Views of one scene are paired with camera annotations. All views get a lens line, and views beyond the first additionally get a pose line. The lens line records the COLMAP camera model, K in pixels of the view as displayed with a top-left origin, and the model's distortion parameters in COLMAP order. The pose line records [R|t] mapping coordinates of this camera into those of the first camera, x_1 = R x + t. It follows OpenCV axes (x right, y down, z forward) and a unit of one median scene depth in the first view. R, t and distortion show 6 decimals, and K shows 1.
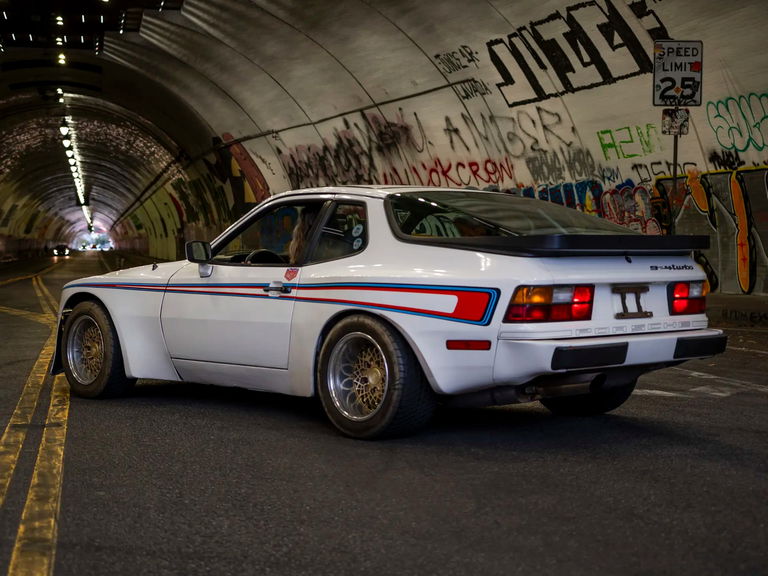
lens RADIAL K [[1351.6, 0, 325.0], [0, 1351.6, 288.2], [0, 0, 1]] dist [0.051613, 0.124013]
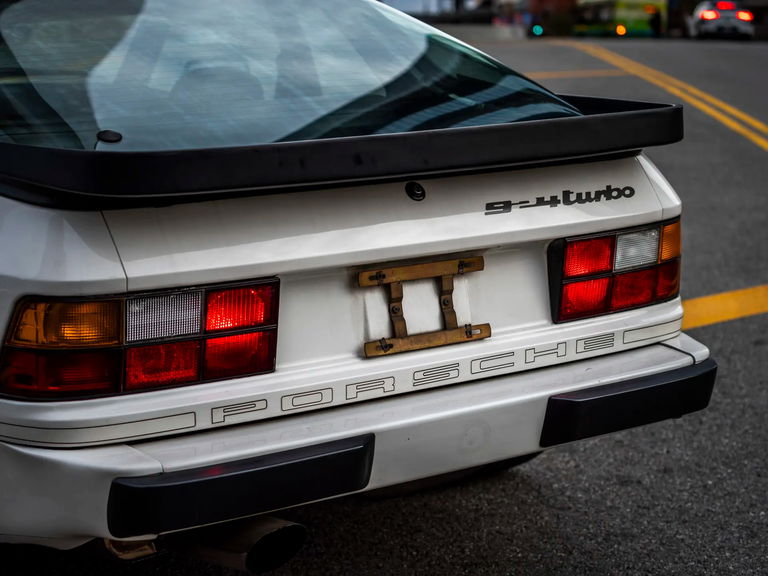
lens RADIAL K [[1678.0, 0, 384.0], [0, 1678.0, 288.0], [0, 0, 1]] dist [0.080202, 0.443916]
pose [[0.995218, 0.017008, -0.096191, 0.154310], [-0.000581, 0.985738, 0.168286, -0.042774], [0.097681, -0.167426, 0.981034, 0.324174]]
